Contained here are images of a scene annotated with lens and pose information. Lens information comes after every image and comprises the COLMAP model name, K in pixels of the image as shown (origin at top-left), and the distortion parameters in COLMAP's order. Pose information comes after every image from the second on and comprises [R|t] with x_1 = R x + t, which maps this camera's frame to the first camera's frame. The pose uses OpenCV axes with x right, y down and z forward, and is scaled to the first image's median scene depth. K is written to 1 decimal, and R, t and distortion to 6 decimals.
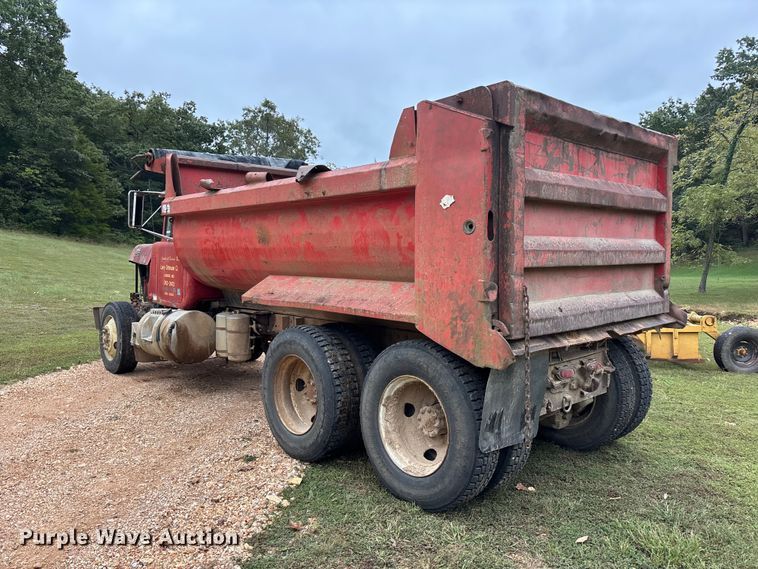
lens RADIAL K [[573.8, 0, 366.4], [0, 573.8, 285.4], [0, 0, 1]] dist [0.081738, -0.101708]
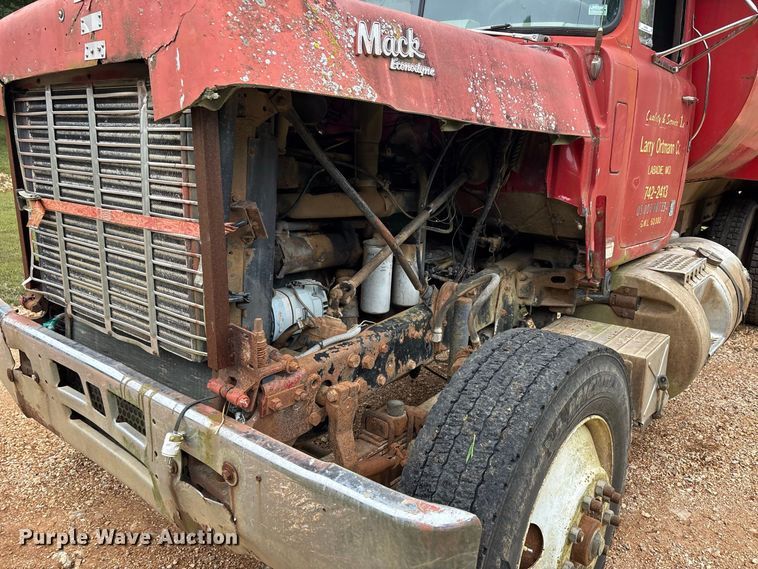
lens RADIAL K [[572.6, 0, 380.8], [0, 572.6, 278.6], [0, 0, 1]] dist [0.051172, -0.046262]
pose [[-0.158575, -0.248075, 0.955674, -1.205251], [0.004557, 0.967727, 0.251960, -0.076613], [-0.987336, 0.044309, -0.152327, 2.209555]]
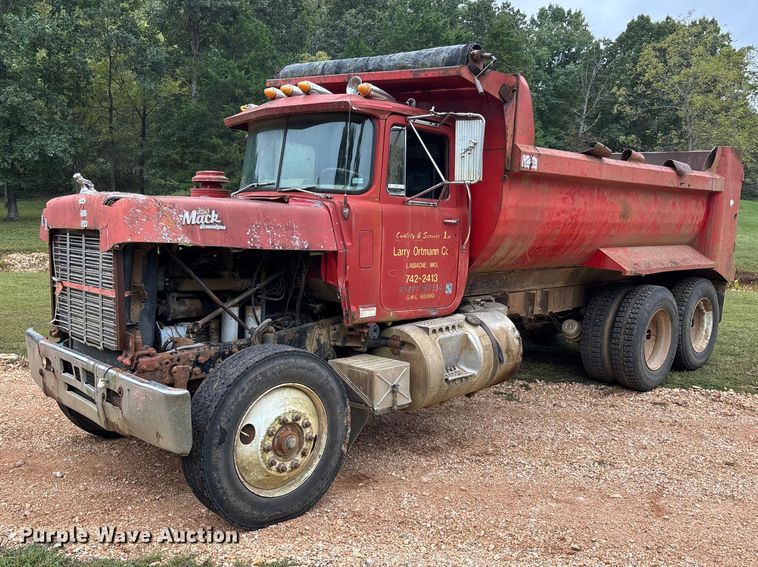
lens RADIAL K [[656.6, 0, 354.4], [0, 656.6, 285.7], [0, 0, 1]] dist [0.107300, -0.142586]
pose [[-0.019004, -0.126524, 0.991782, -1.791371], [0.015442, 0.991805, 0.126823, -0.145611], [-0.999700, 0.017725, -0.016895, 1.947111]]
